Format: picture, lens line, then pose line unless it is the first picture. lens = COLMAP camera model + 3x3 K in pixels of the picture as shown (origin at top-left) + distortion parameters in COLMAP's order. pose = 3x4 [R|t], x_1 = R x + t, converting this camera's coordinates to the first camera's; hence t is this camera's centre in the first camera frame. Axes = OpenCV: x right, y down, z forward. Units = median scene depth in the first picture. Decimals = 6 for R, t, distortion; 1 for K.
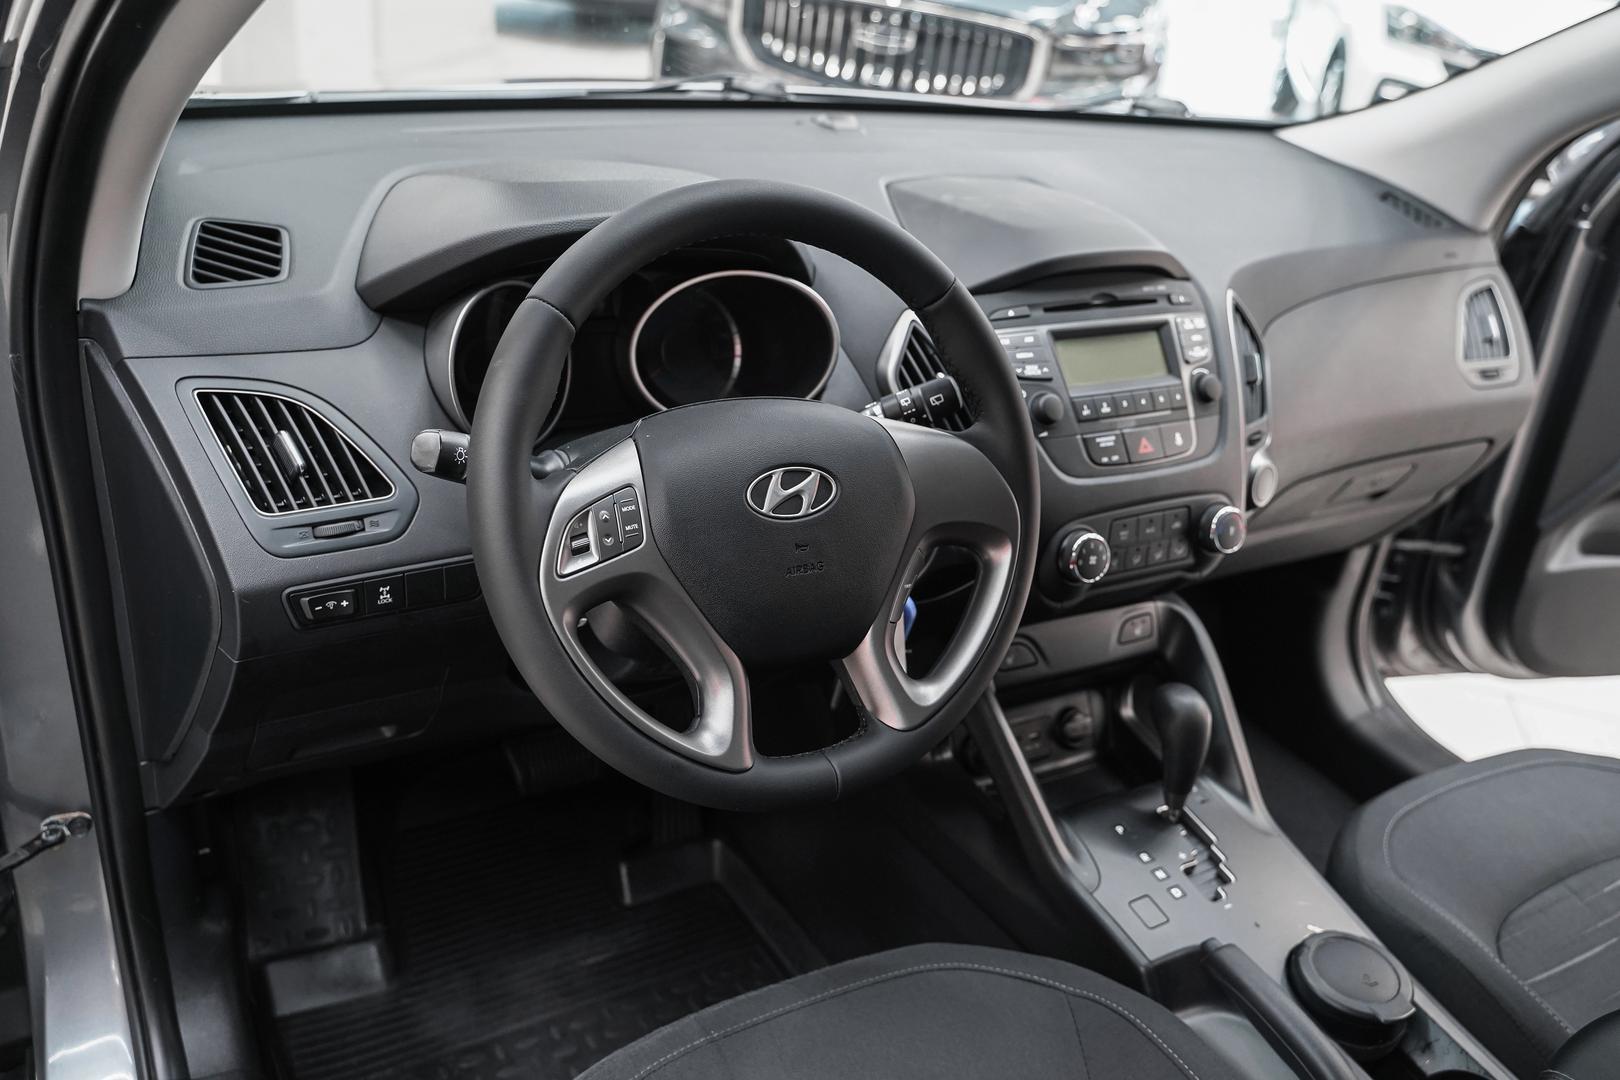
lens RADIAL K [[1331.7, 0, 826.5], [0, 1331.7, 517.1], [0, 0, 1]] dist [-0.013183, 0.001891]
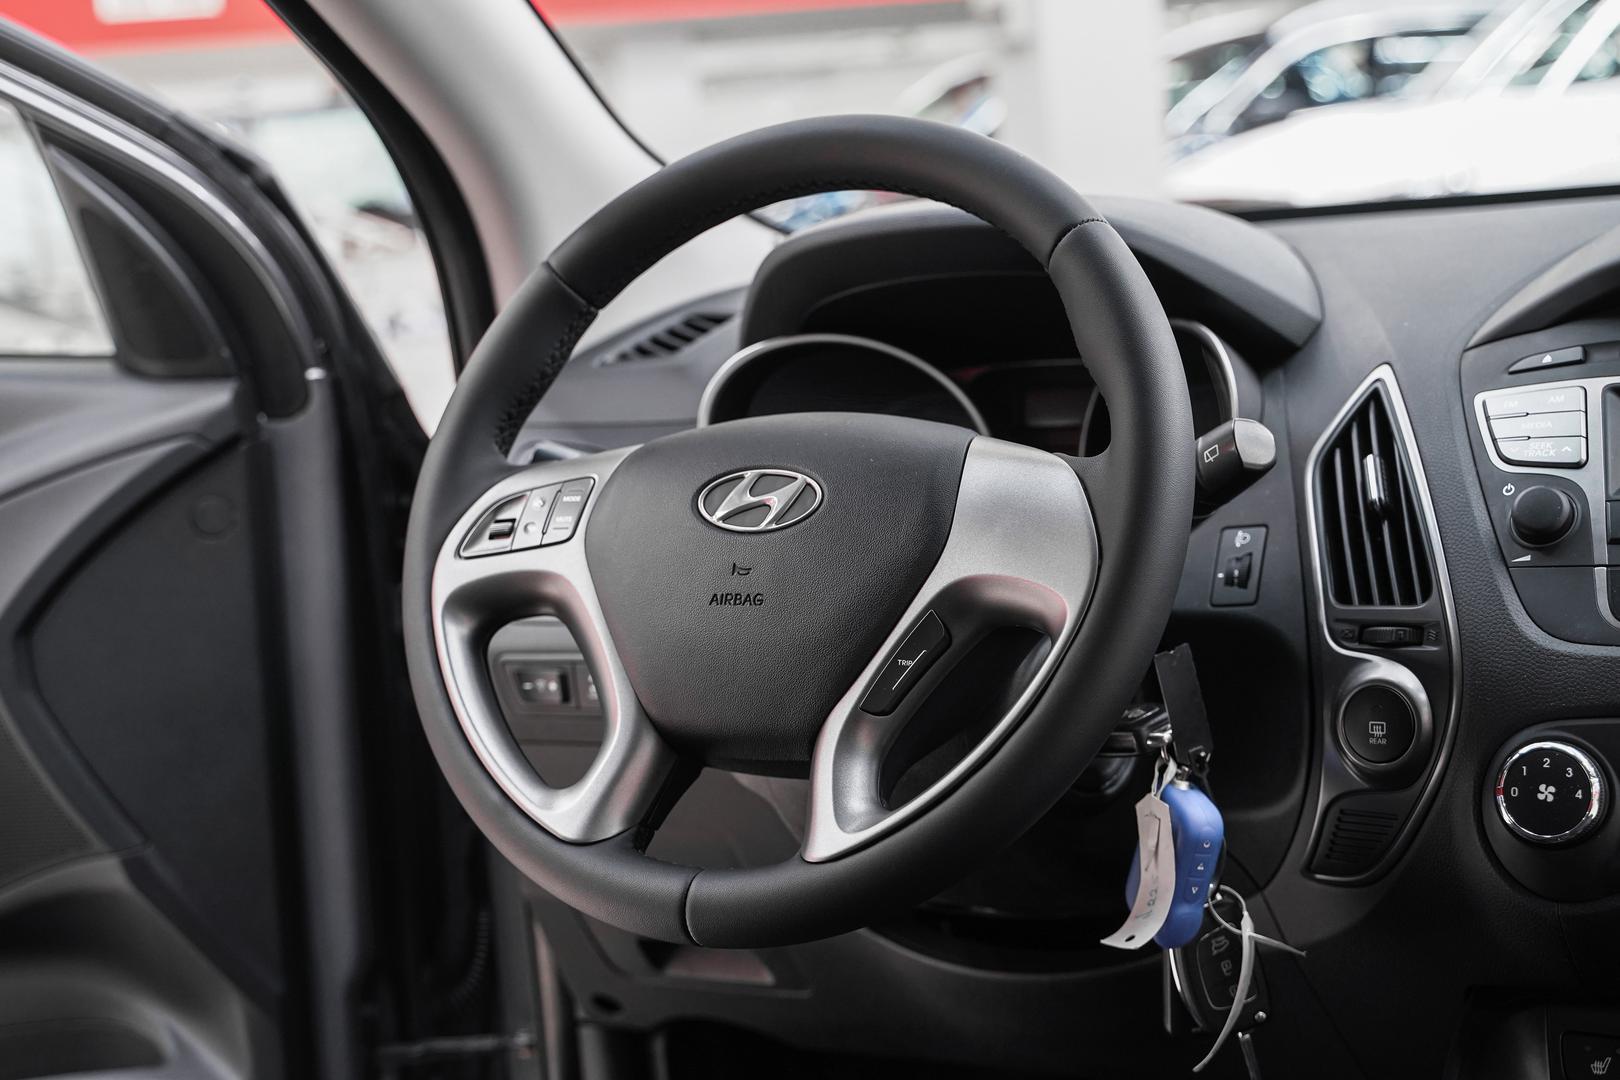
lens RADIAL K [[2325.3, 0, 804.5], [0, 2325.3, 515.5], [0, 0, 1]] dist [0.001970, 0.057919]
pose [[0.521514, -0.044224, -0.852096, 0.738783], [-0.250563, 0.946687, -0.202487, 0.165844], [0.815623, 0.319104, 0.482630, 0.290315]]
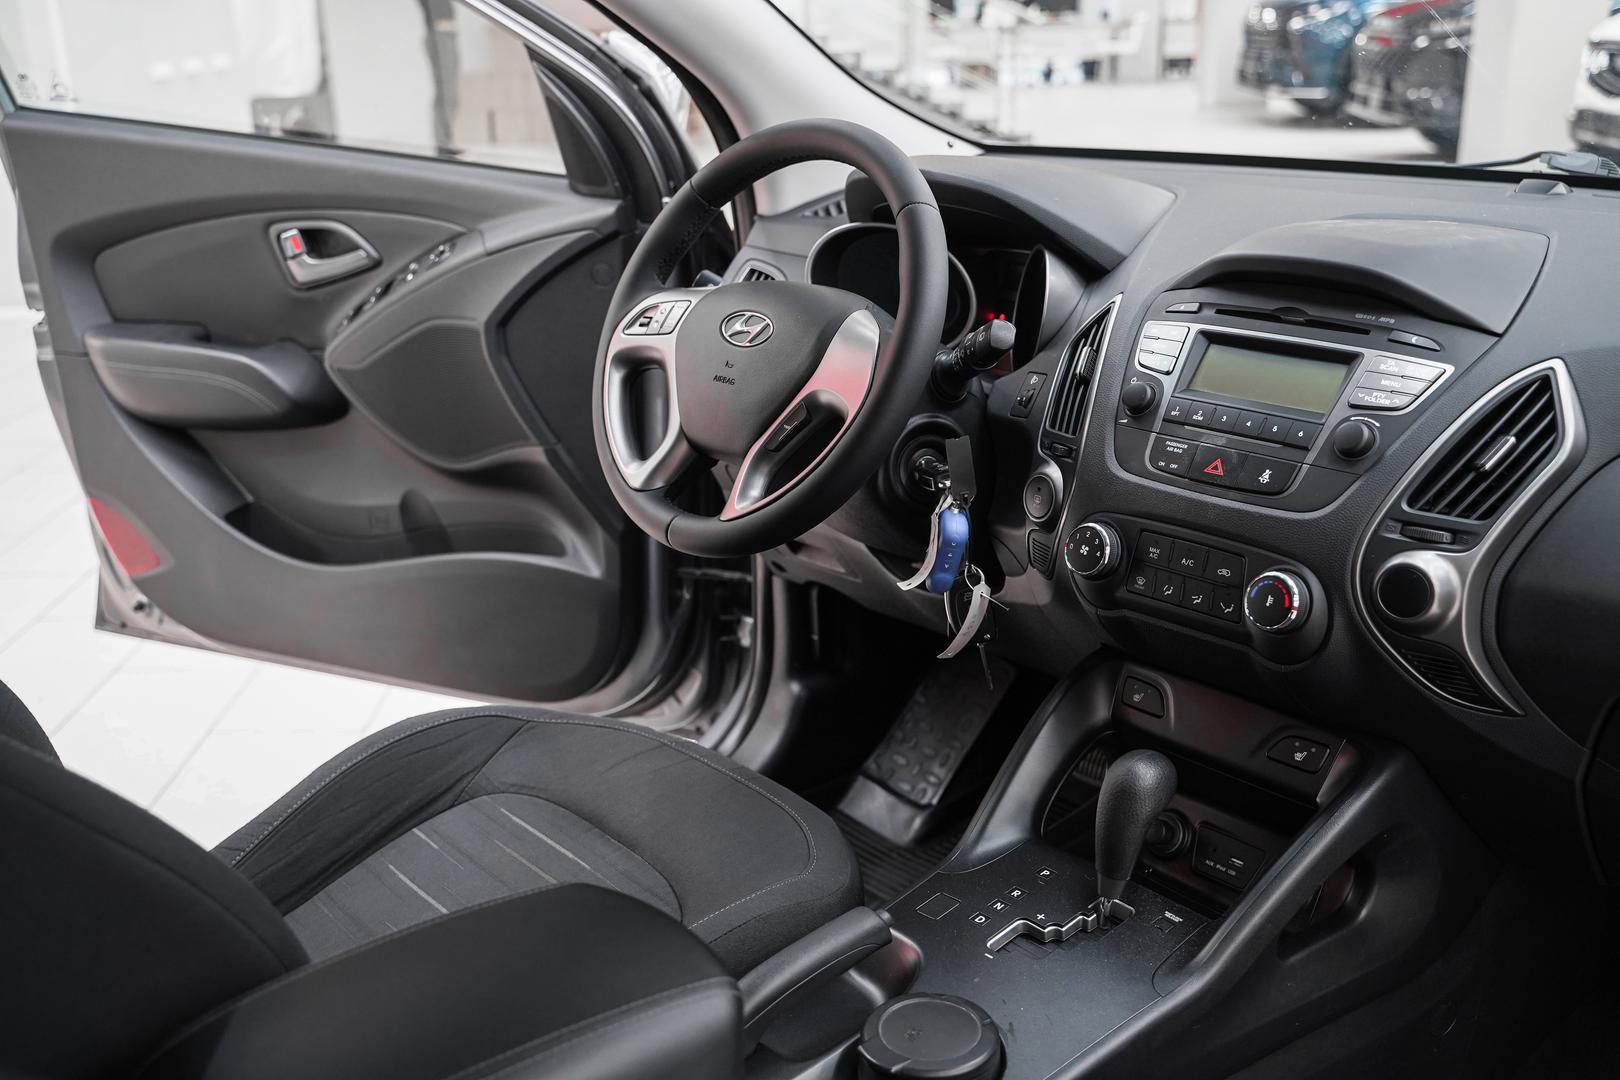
lens RADIAL K [[1604.0, 0, 810.0], [0, 1604.0, 540.0], [0, 0, 1]] dist [-0.005738, 0.013691]
pose [[0.219645, 0.197070, -0.955468, 1.127449], [-0.403736, 0.909944, 0.094868, -0.002871], [0.888118, 0.364919, 0.279428, 0.471094]]
